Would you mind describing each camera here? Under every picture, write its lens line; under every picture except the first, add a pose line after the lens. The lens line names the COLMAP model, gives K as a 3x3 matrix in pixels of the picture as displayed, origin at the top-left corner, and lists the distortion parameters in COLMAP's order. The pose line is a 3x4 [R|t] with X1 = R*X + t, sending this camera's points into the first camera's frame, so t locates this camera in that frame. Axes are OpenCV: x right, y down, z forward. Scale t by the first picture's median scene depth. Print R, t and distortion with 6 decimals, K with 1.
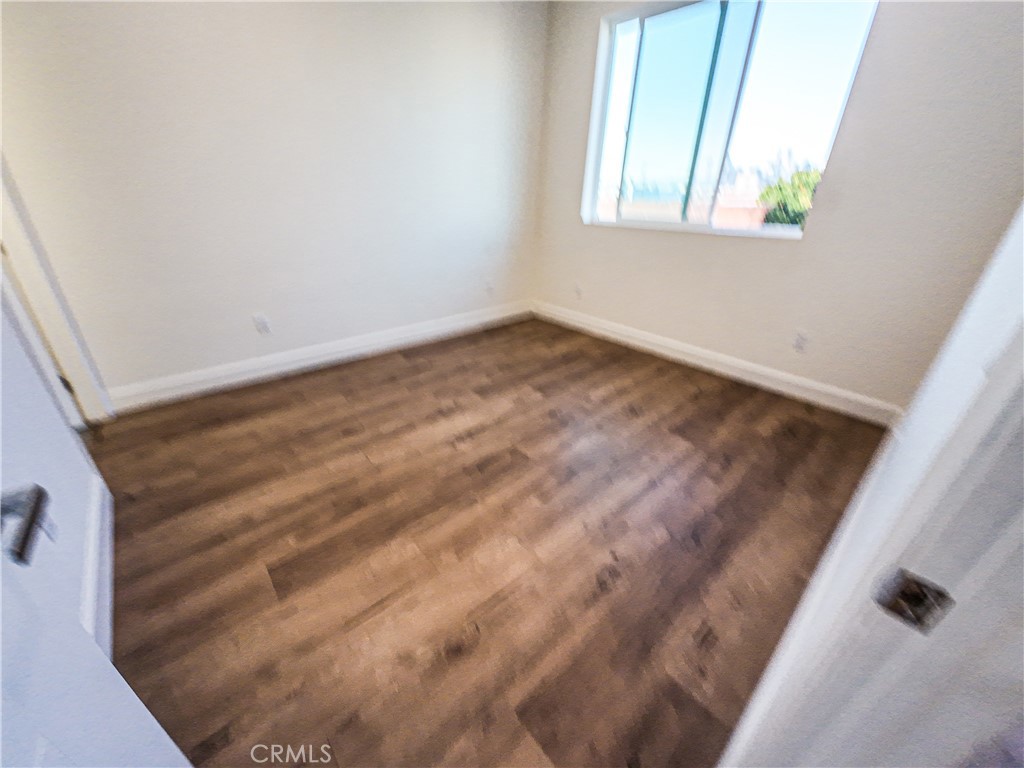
lens RADIAL K [[395.4, 0, 509.6], [0, 395.4, 380.7], [0, 0, 1]] dist [-0.002543, -0.000108]
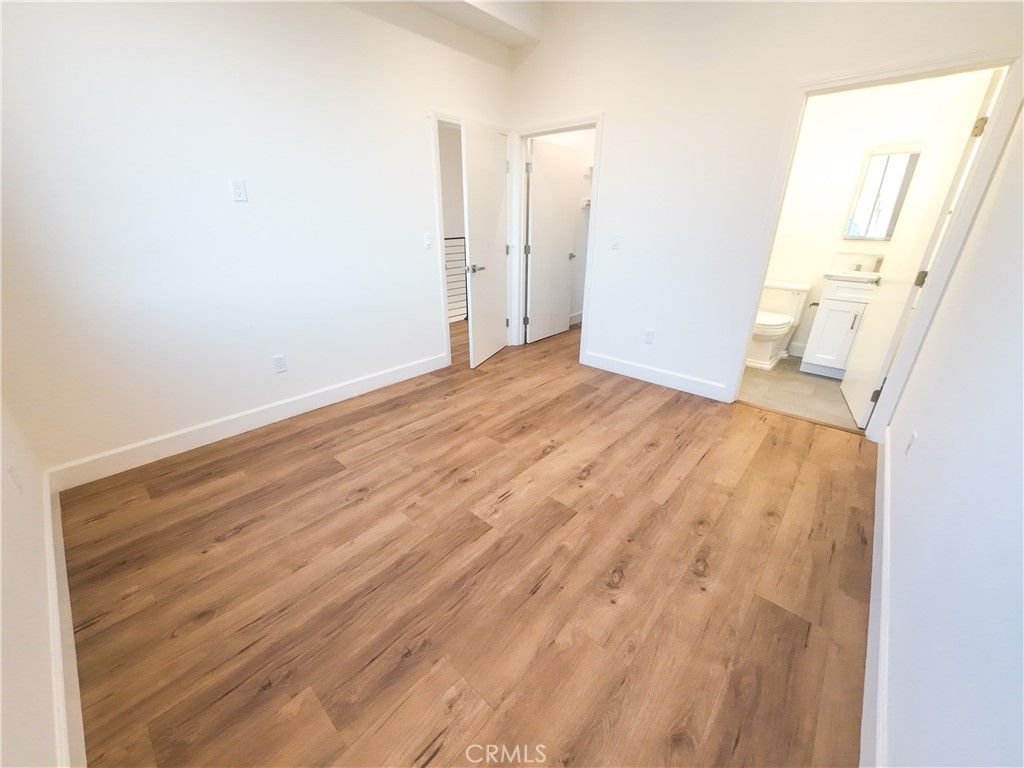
lens RADIAL K [[395.4, 0, 509.6], [0, 395.4, 380.7], [0, 0, 1]] dist [-0.002543, -0.000108]
pose [[-0.992528, 0.018102, -0.120664, 0.137737], [-0.078033, 0.666081, 0.741786, -0.896351], [0.093800, 0.745659, -0.659692, 1.787022]]
